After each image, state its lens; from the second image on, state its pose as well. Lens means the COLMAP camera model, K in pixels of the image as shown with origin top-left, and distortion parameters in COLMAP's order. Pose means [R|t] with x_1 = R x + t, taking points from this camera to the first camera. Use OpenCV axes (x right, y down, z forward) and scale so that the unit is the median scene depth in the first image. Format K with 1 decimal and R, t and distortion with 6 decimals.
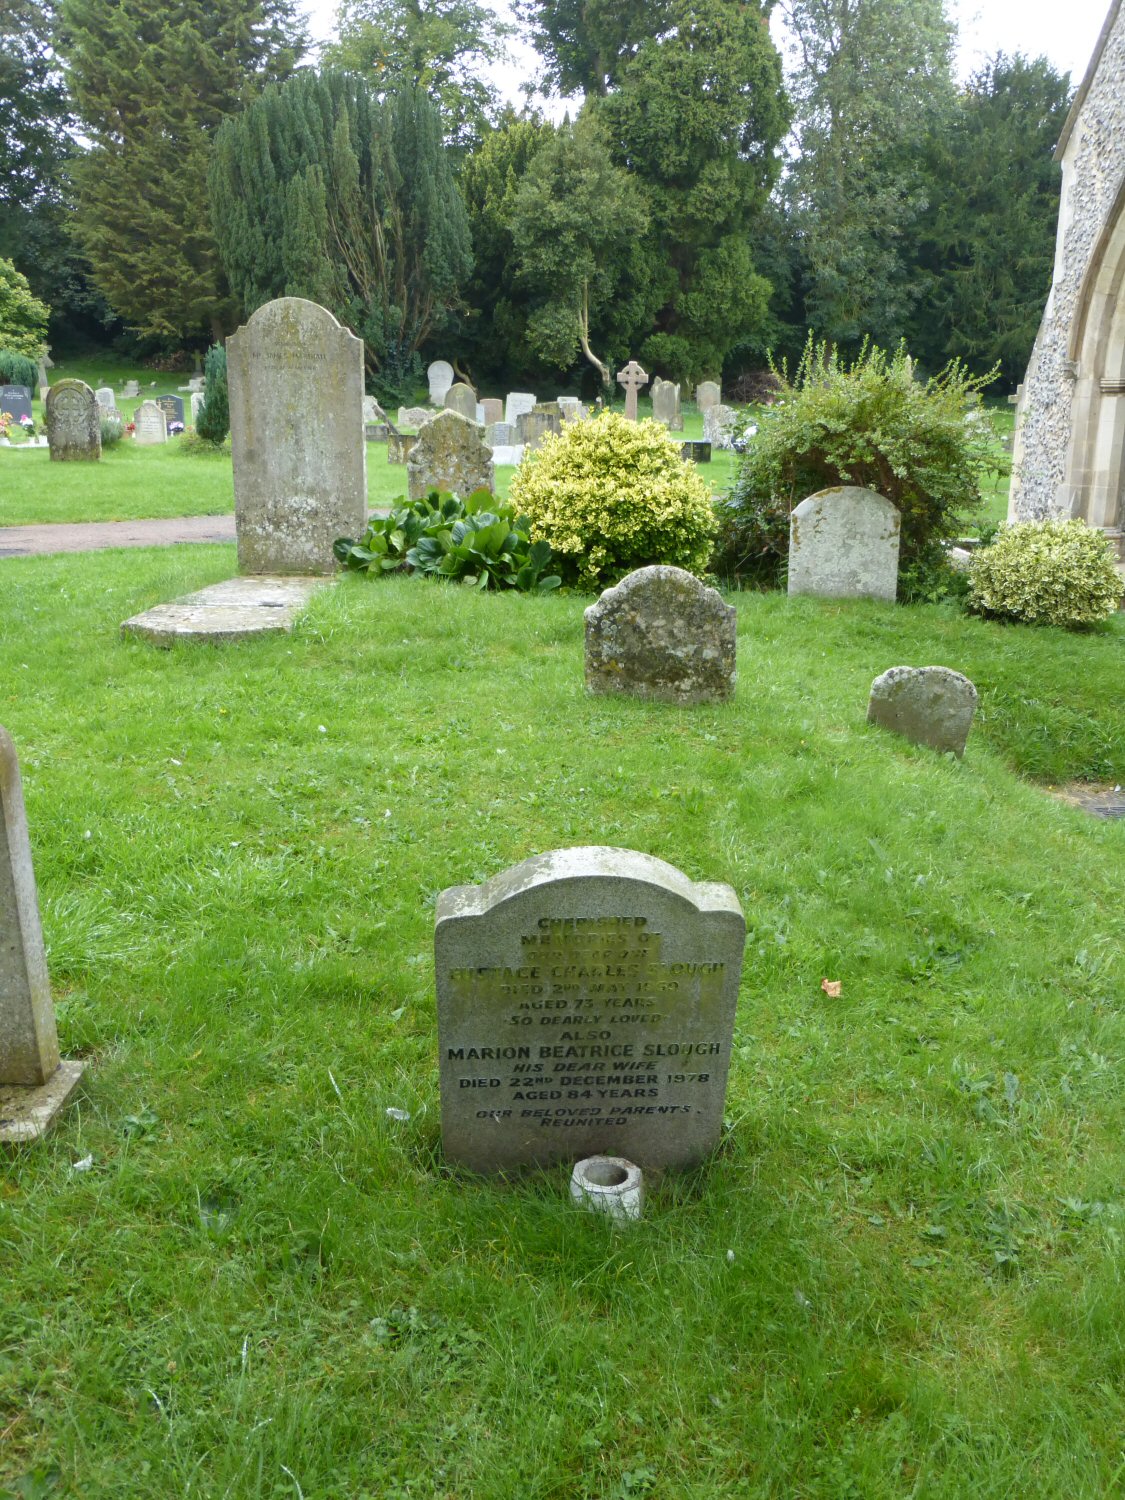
lens RADIAL K [[1231.3, 0, 557.1], [0, 1231.3, 764.7], [0, 0, 1]] dist [-0.036152, 0.048684]
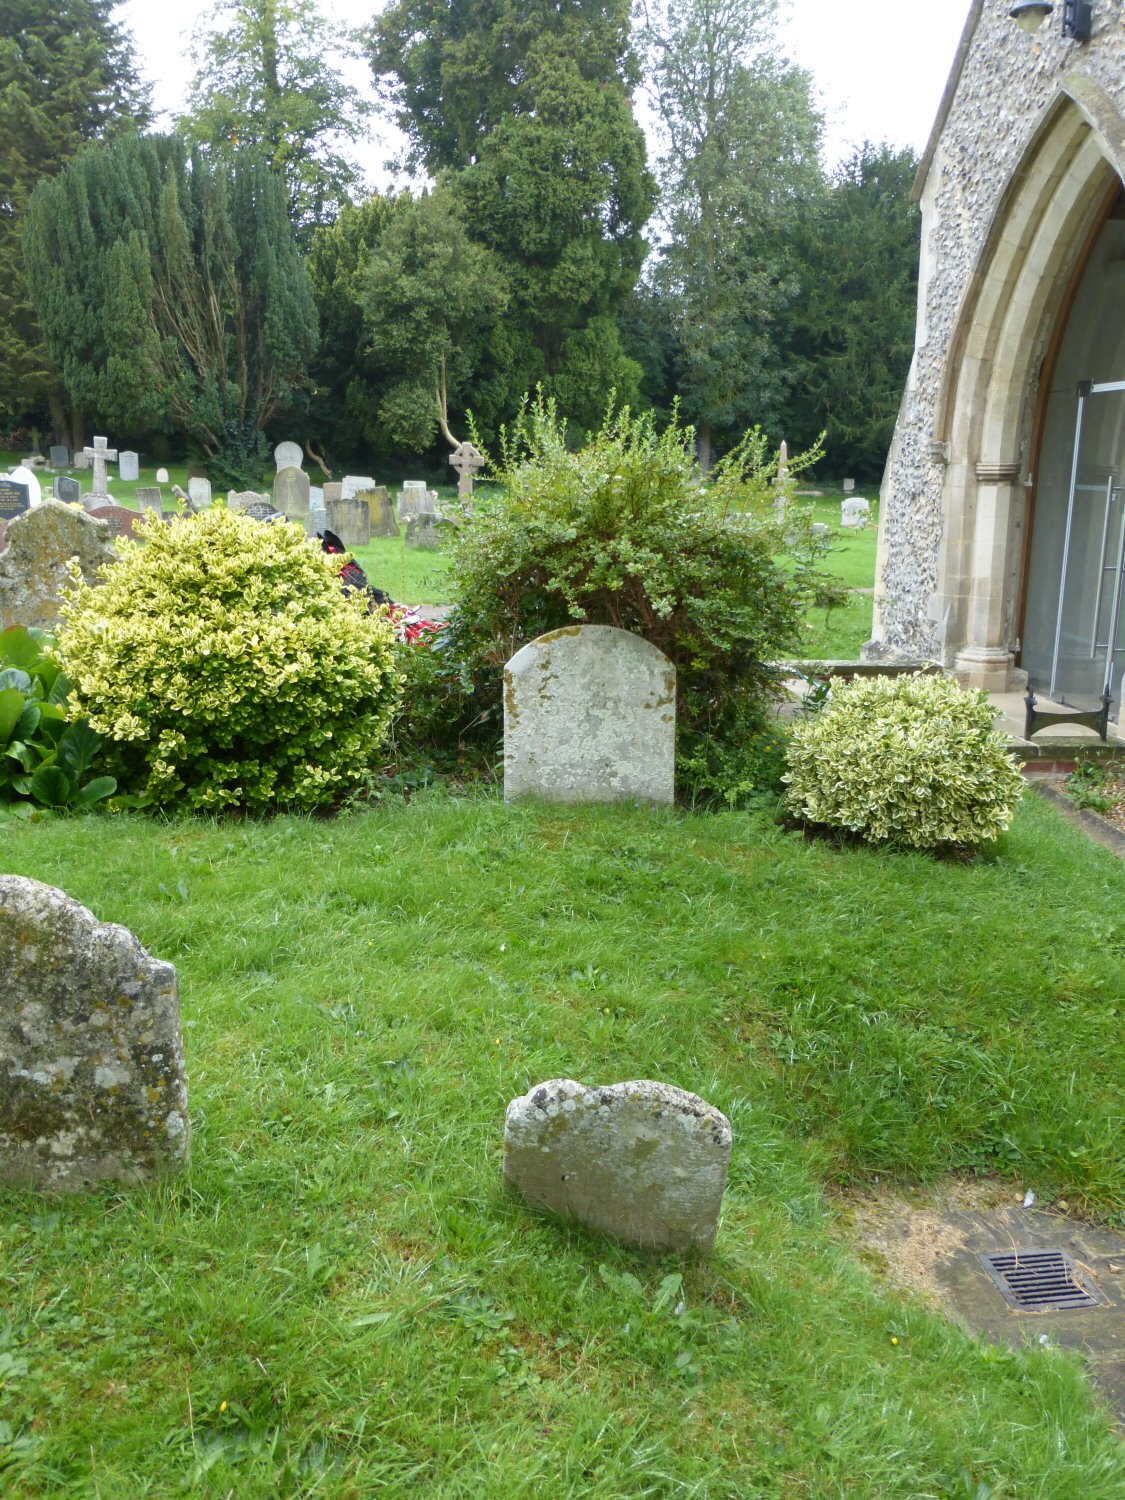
lens RADIAL K [[1231.3, 0, 557.1], [0, 1231.3, 764.7], [0, 0, 1]] dist [-0.036152, 0.048684]
pose [[0.996830, -0.009931, 0.078940, 0.173853], [0.014959, 0.997879, -0.063360, -0.119302], [-0.078143, 0.064340, 0.994864, 0.389462]]
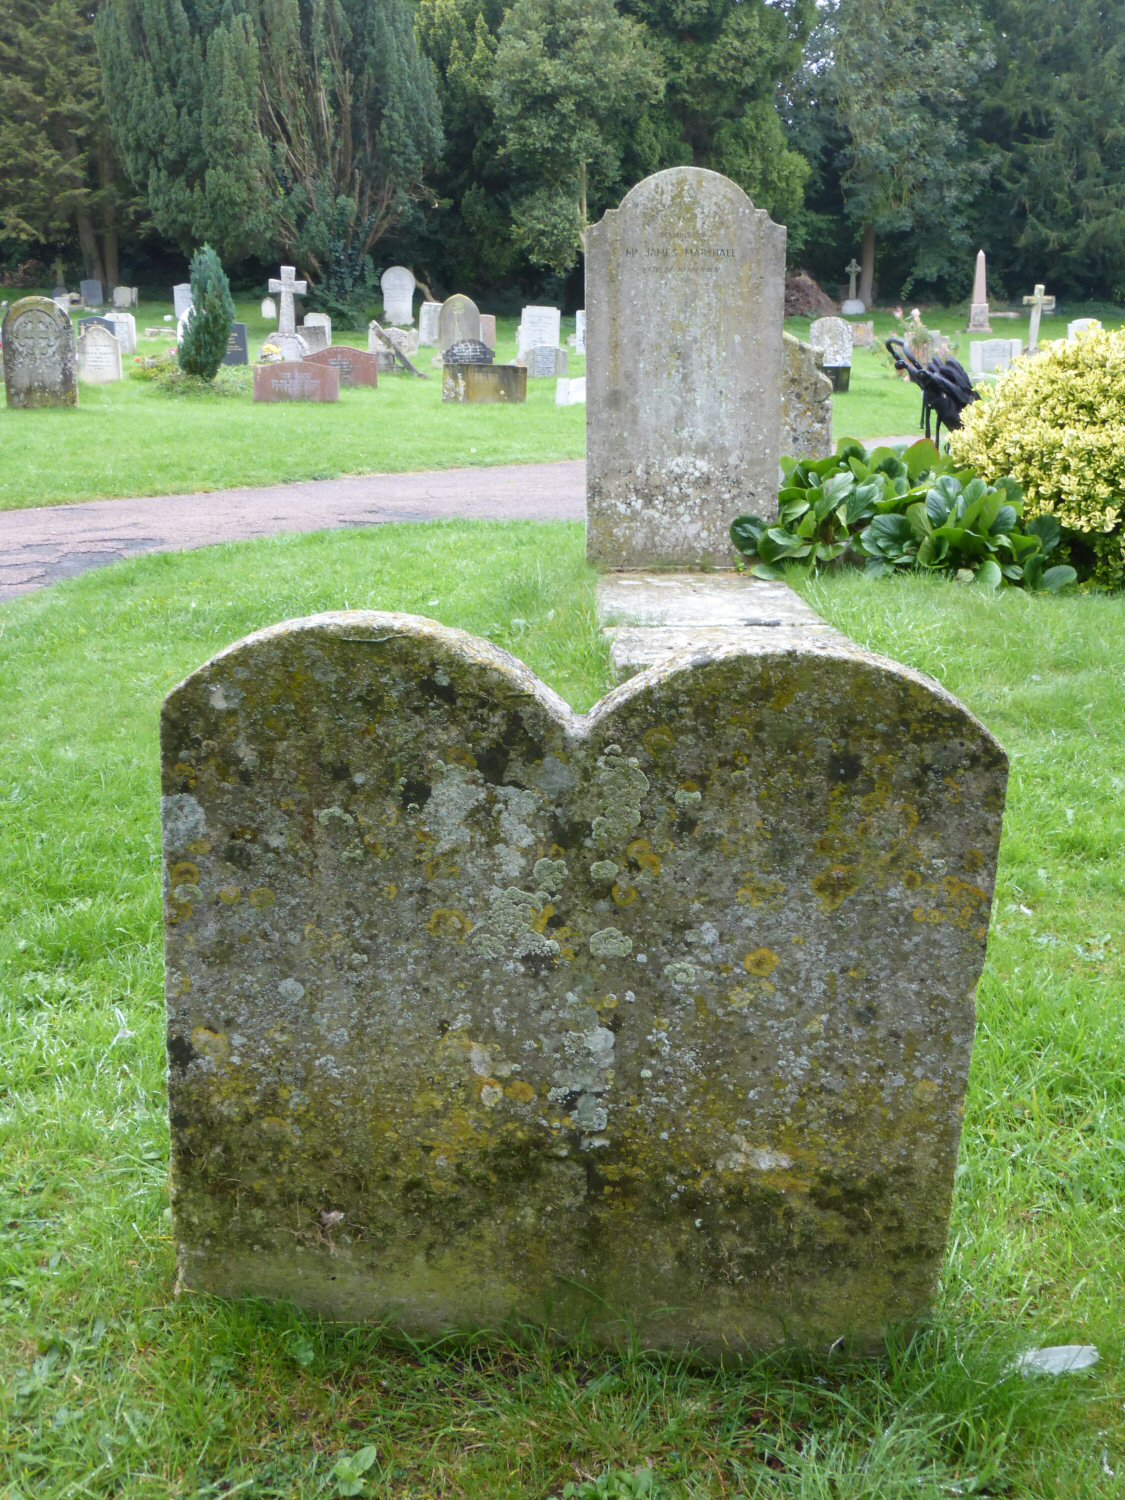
lens RADIAL K [[1550.0, 0, 551.6], [0, 1550.0, 769.9], [0, 0, 1]] dist [-0.037978, 0.010699]
pose [[0.997671, -0.035028, 0.058522, -0.352168], [0.035147, 0.999382, -0.000998, -0.047665], [-0.058451, 0.003053, 0.998286, 0.148006]]
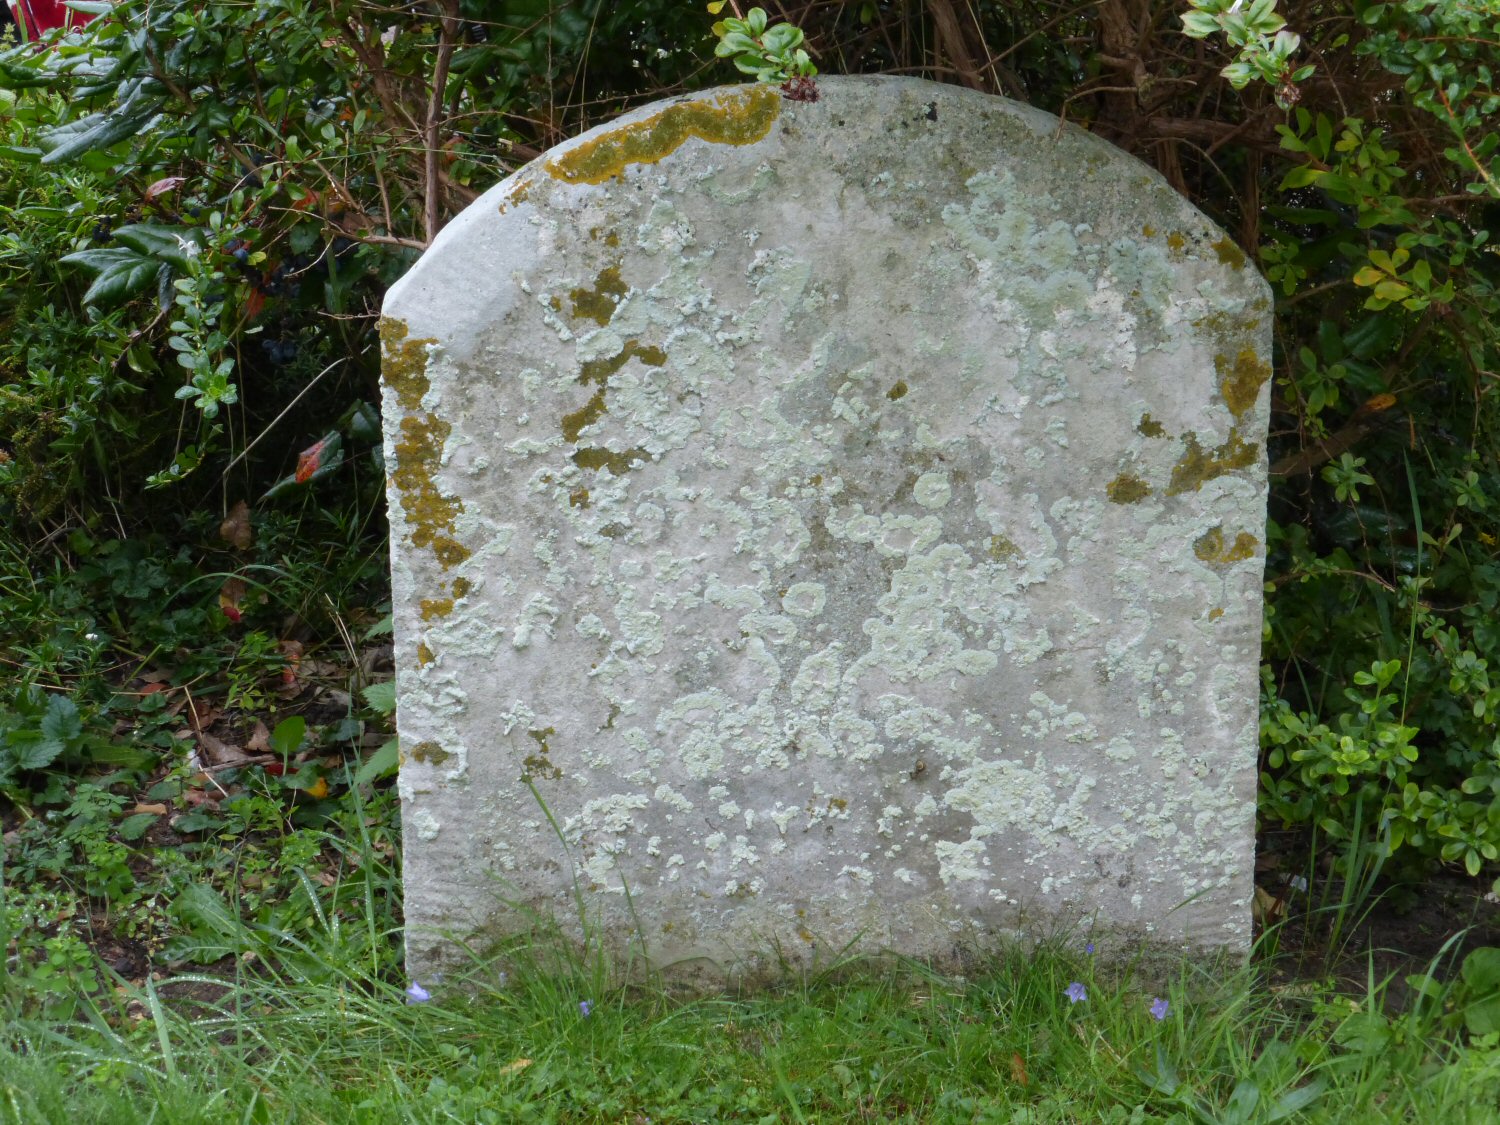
lens RADIAL K [[3587.7, 0, 750.0], [0, 3587.7, 562.5], [0, 0, 1]] dist [0.555926, -9.200276]
pose [[0.994287, -0.038485, 0.099560, 0.197413], [0.033439, 0.998094, 0.051862, -0.203843], [-0.101366, -0.048236, 0.993679, 0.665036]]
